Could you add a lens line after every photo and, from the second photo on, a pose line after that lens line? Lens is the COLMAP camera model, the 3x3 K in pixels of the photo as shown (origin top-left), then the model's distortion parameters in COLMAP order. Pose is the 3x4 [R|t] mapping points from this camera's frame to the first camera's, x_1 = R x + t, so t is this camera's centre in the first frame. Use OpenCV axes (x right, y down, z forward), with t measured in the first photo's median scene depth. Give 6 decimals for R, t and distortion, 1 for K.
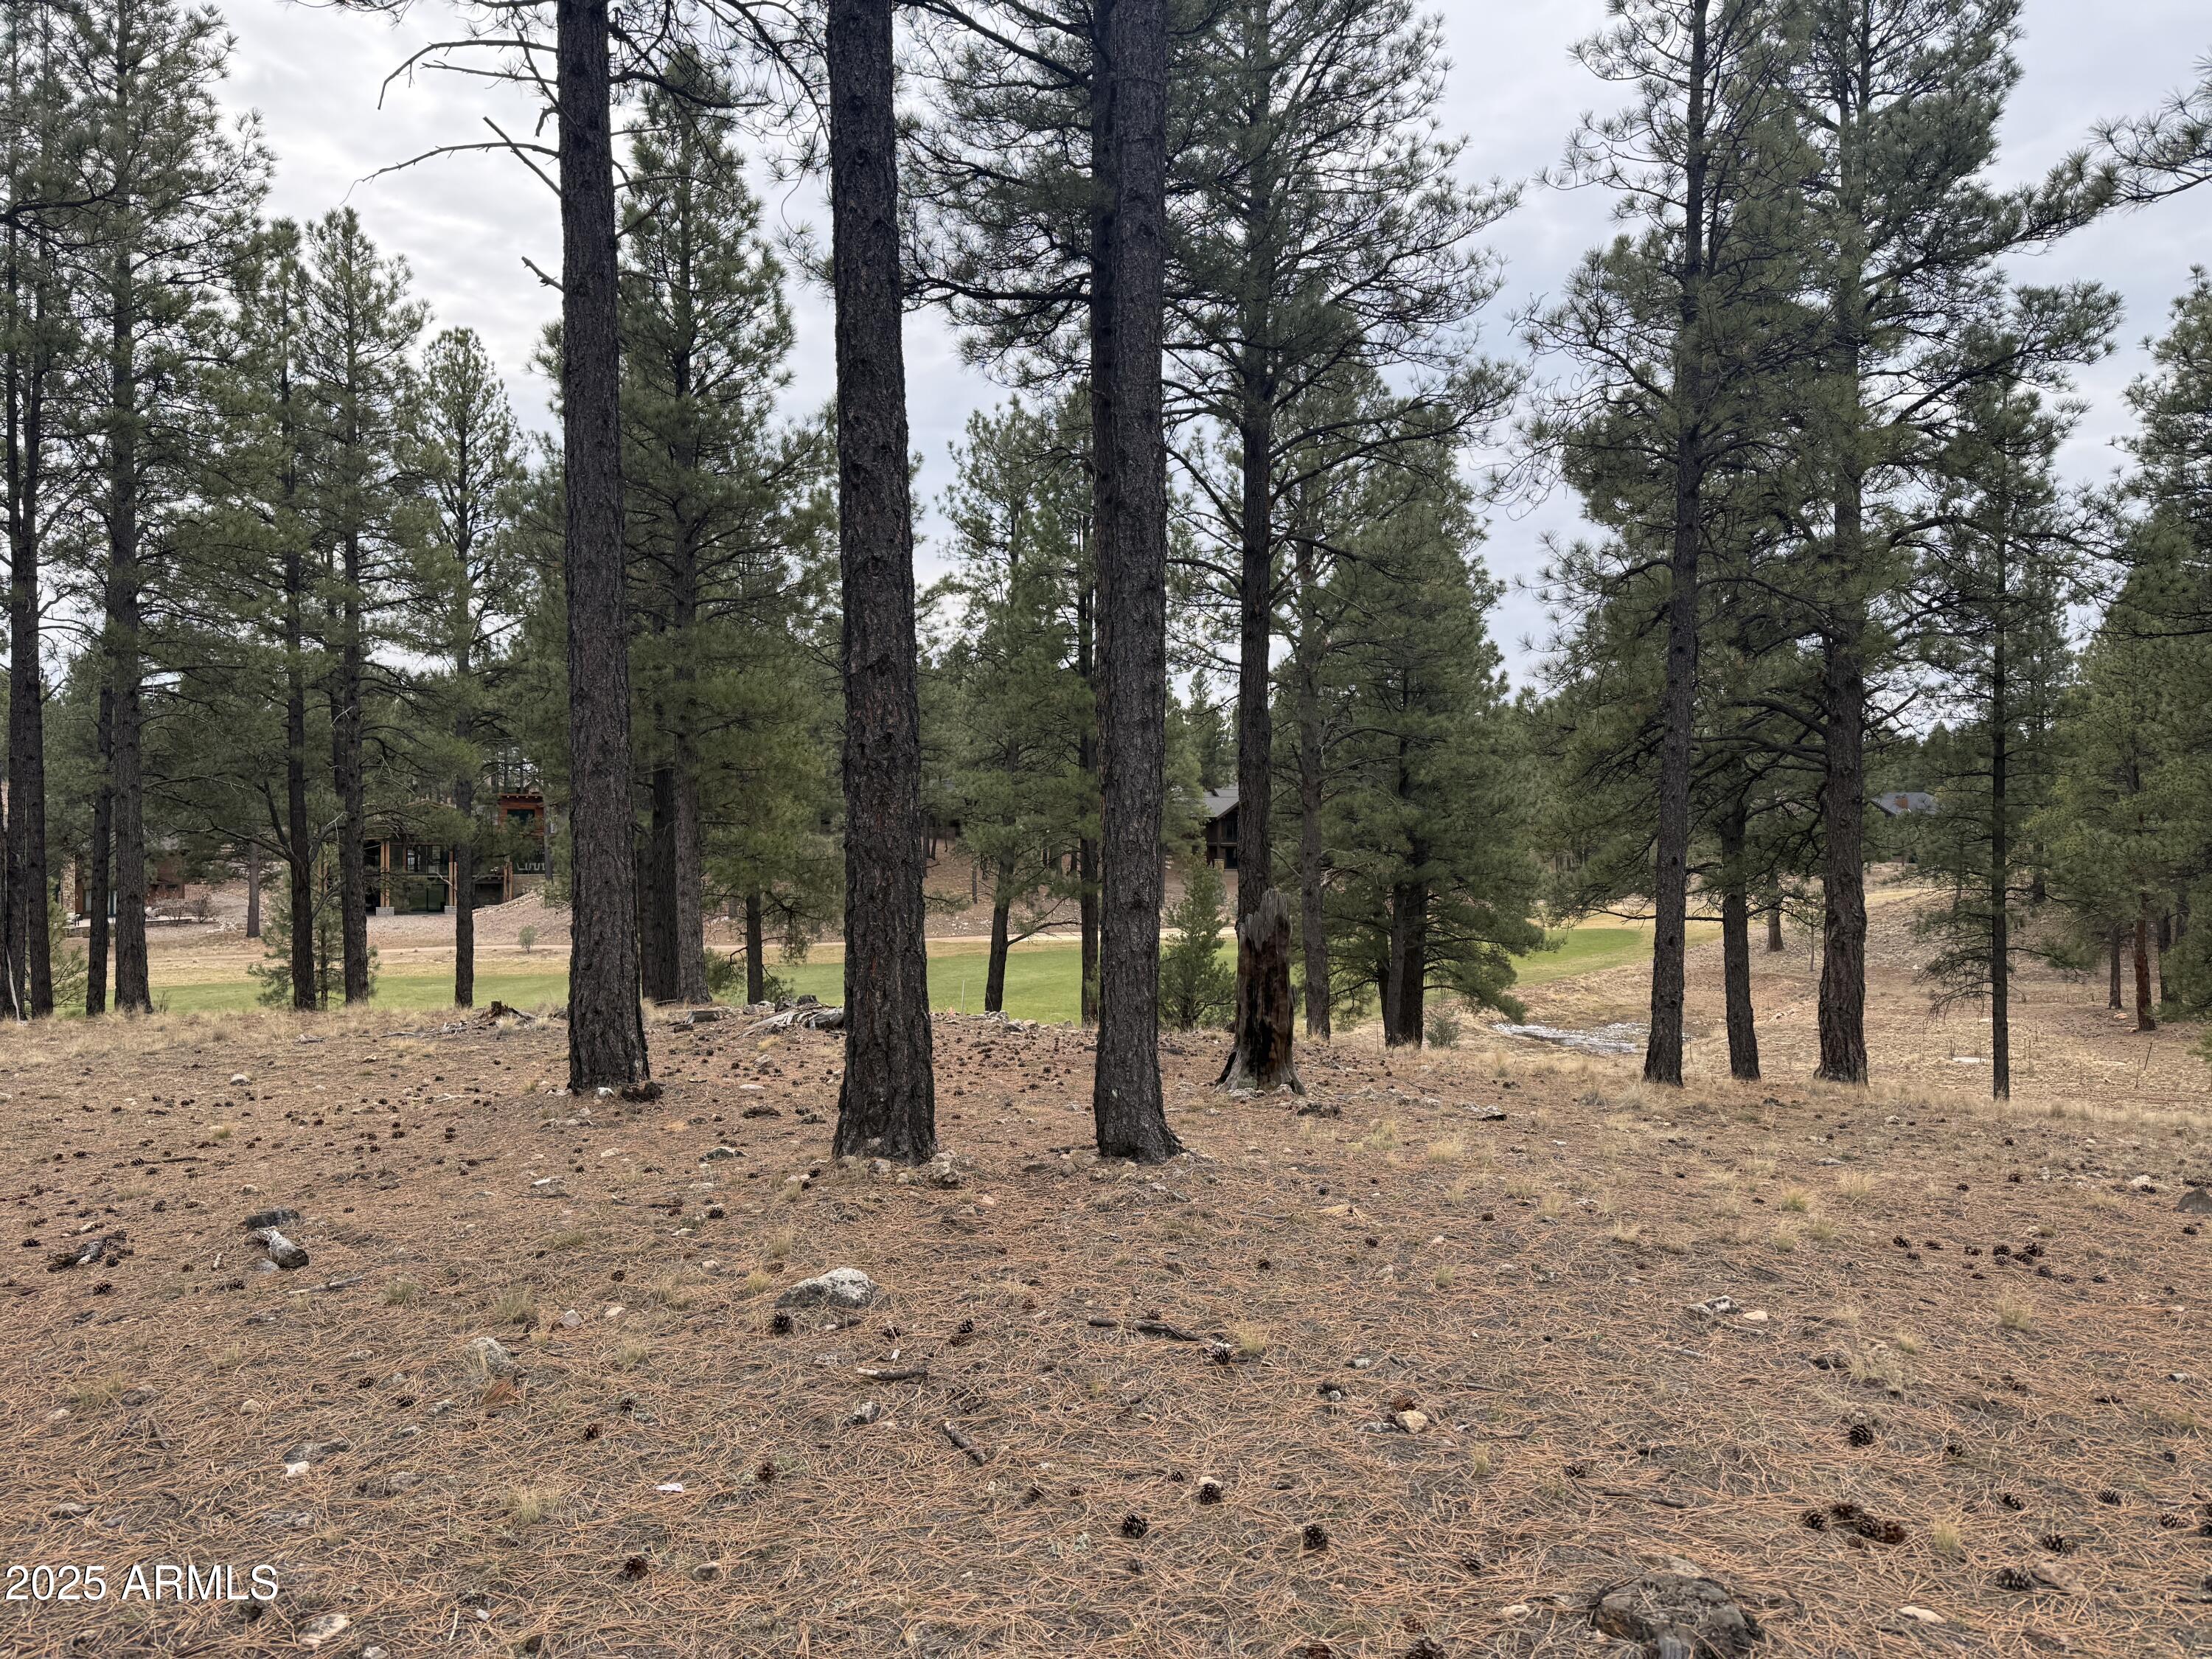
lens RADIAL K [[1544.9, 0, 1115.8], [0, 1544.9, 834.6], [0, 0, 1]] dist [0.038506, -0.049535]
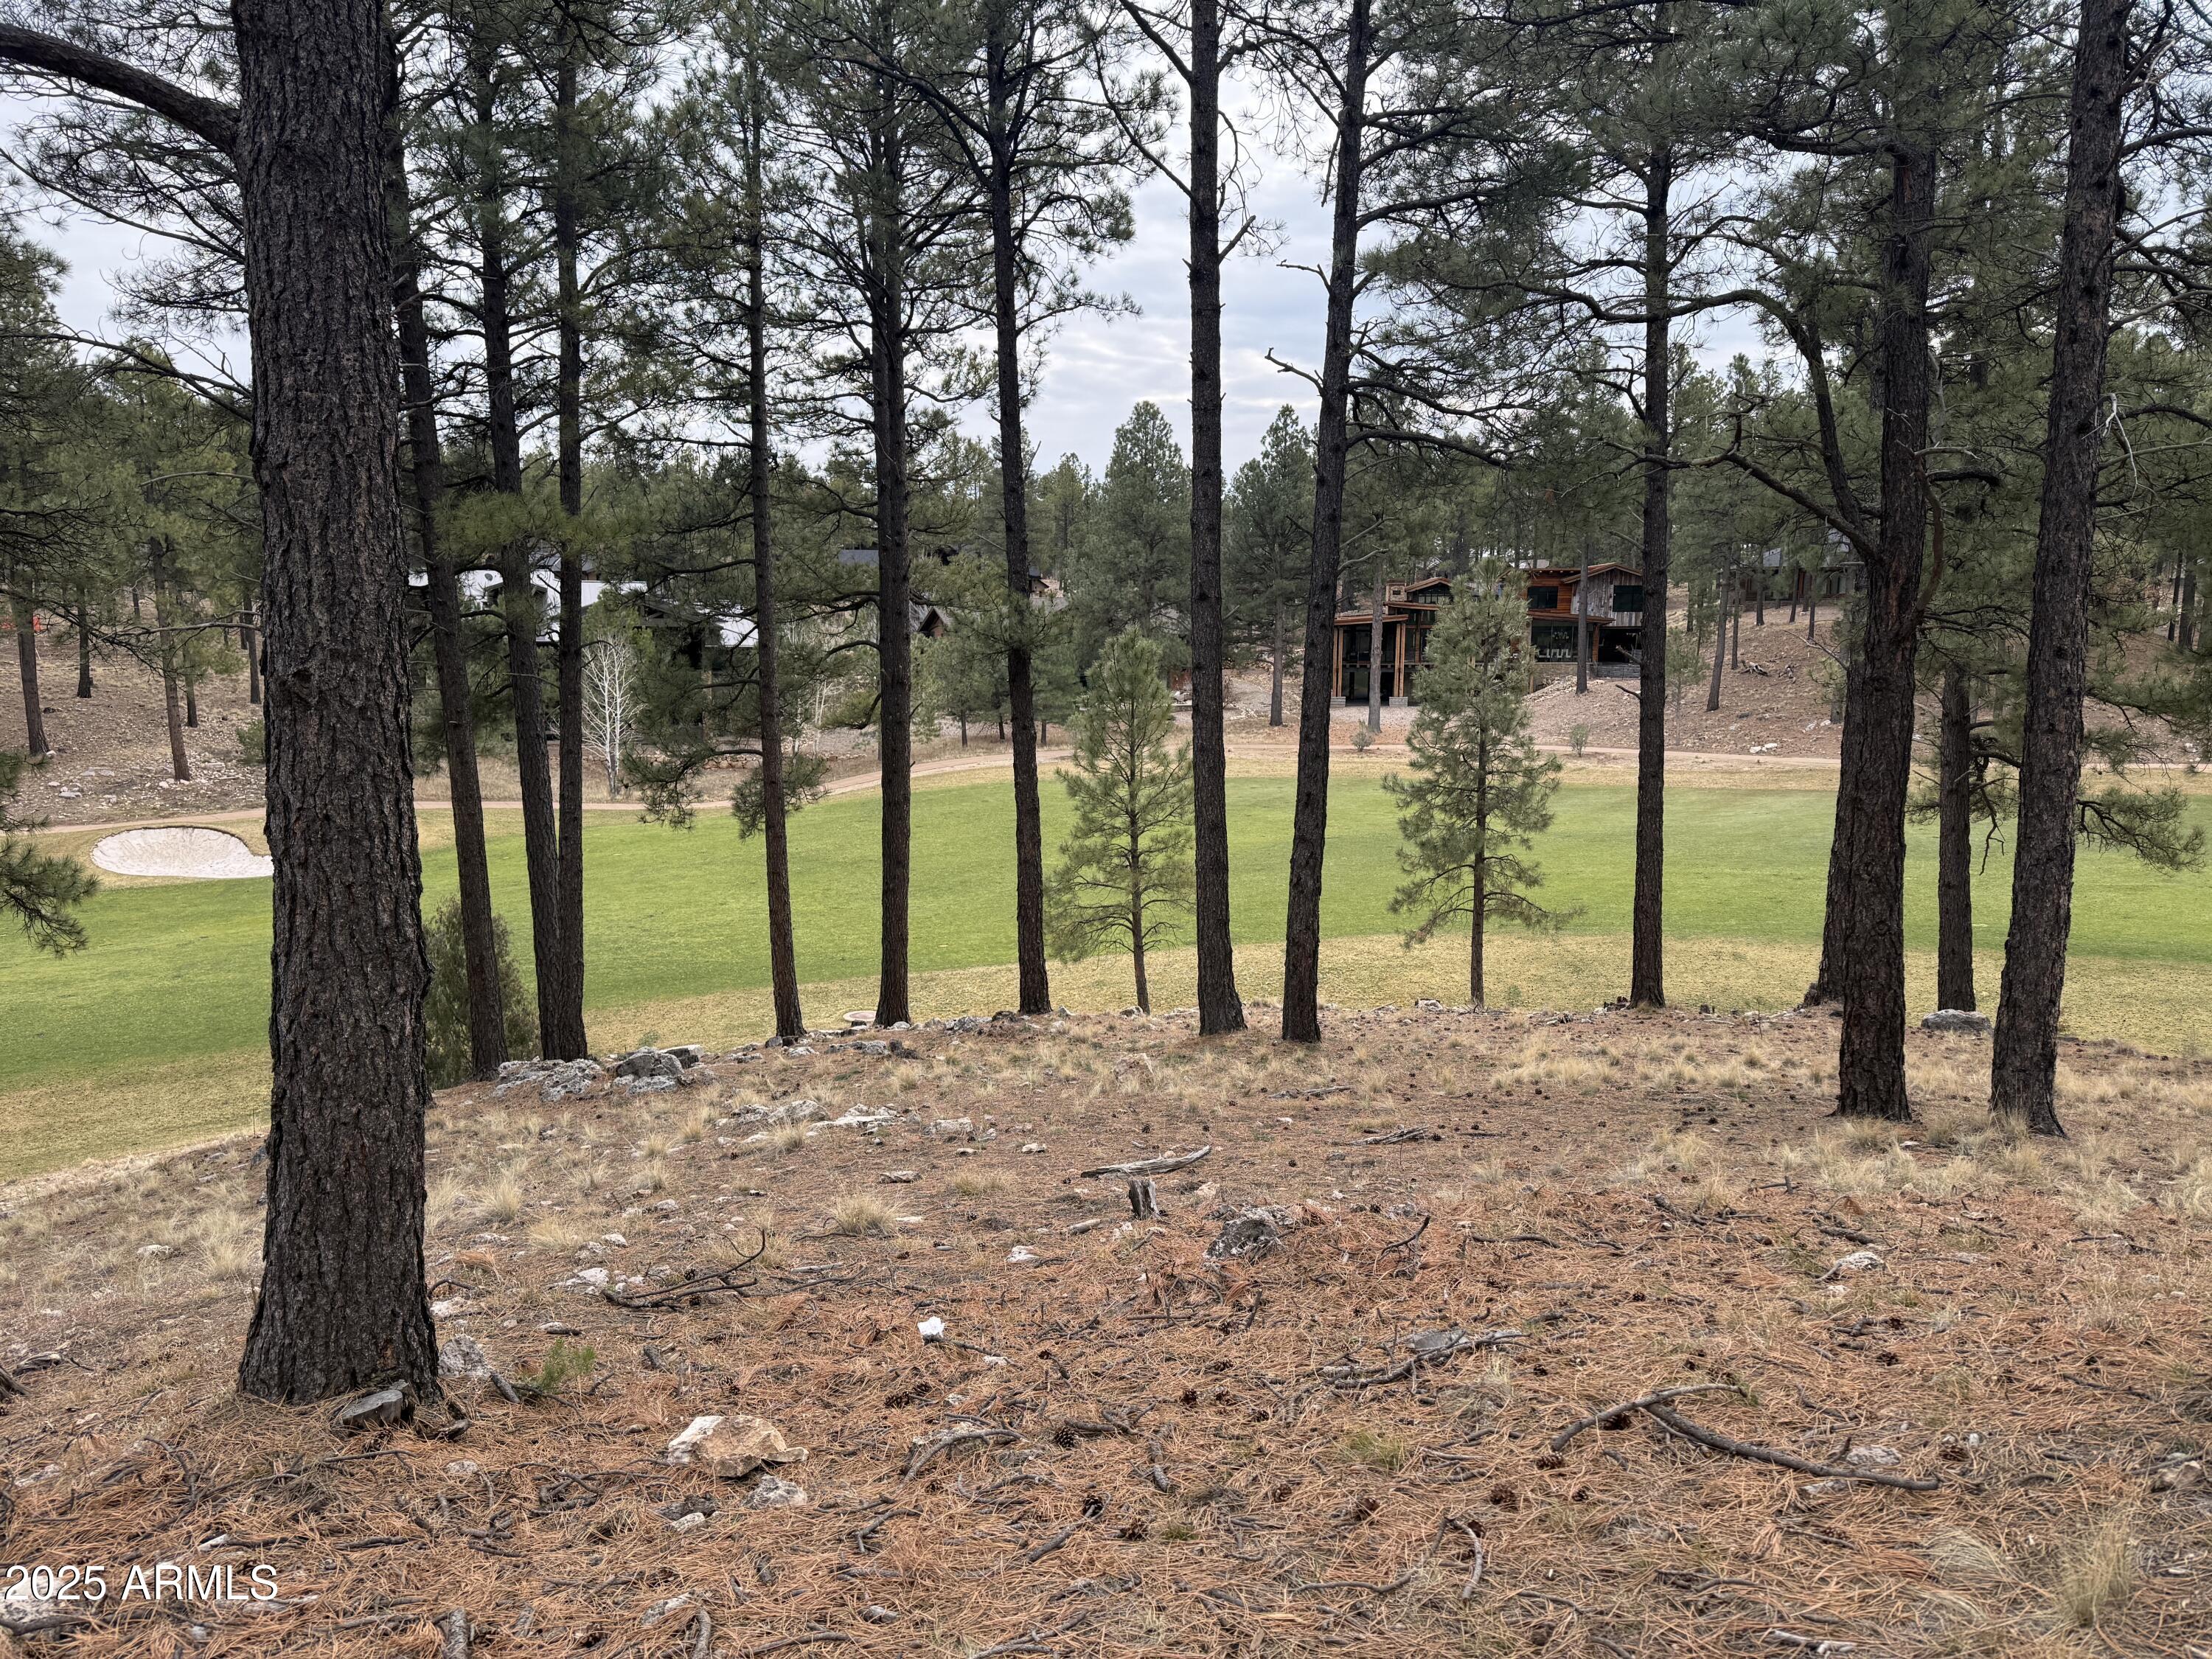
lens RADIAL K [[1544.9, 0, 1125.4], [0, 1544.9, 843.9], [0, 0, 1]] dist [0.038506, -0.049535]
pose [[0.837631, 0.083741, -0.539779, -0.711794], [-0.007550, 0.989859, 0.141850, 0.042901], [0.546184, -0.114743, 0.829769, 0.923909]]
